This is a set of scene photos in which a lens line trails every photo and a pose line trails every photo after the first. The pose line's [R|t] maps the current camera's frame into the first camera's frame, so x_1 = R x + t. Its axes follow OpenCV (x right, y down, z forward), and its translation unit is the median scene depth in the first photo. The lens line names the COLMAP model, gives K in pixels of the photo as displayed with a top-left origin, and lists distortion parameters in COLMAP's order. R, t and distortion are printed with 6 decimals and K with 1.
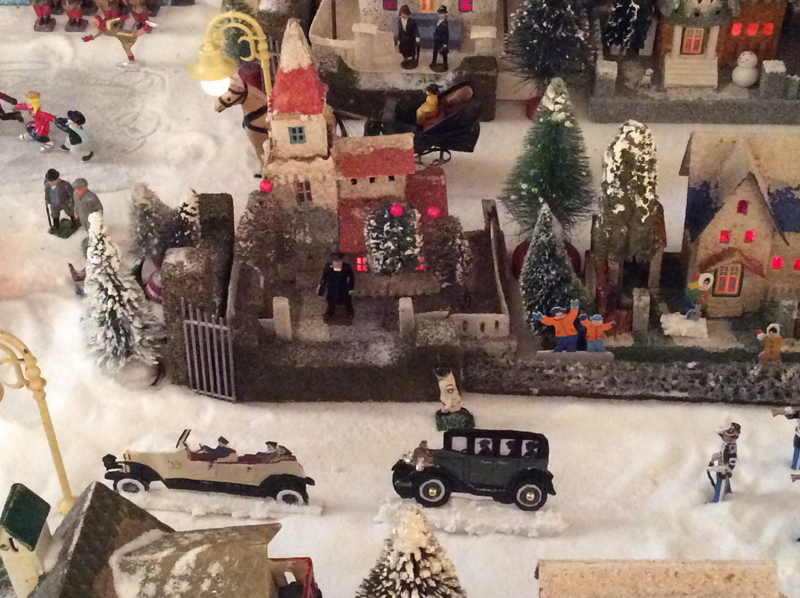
lens RADIAL K [[1298.4, 0, 400.0], [0, 1298.4, 299.0], [0, 0, 1]] dist [0.039955, 0.487793]
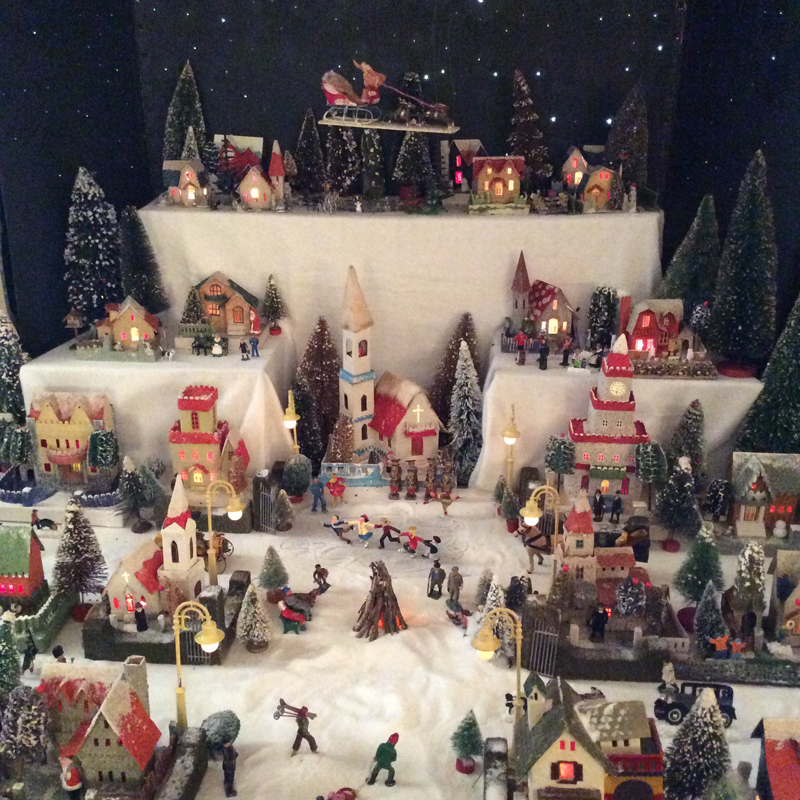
lens RADIAL K [[969.6, 0, 400.3], [0, 969.6, 418.2], [0, 0, 1]] dist [0.167448, -0.371996]
pose [[0.999373, 0.028767, -0.020620, -0.338271], [-0.033793, 0.948747, -0.314225, 0.181133], [0.010524, 0.314725, 0.949125, -0.536717]]
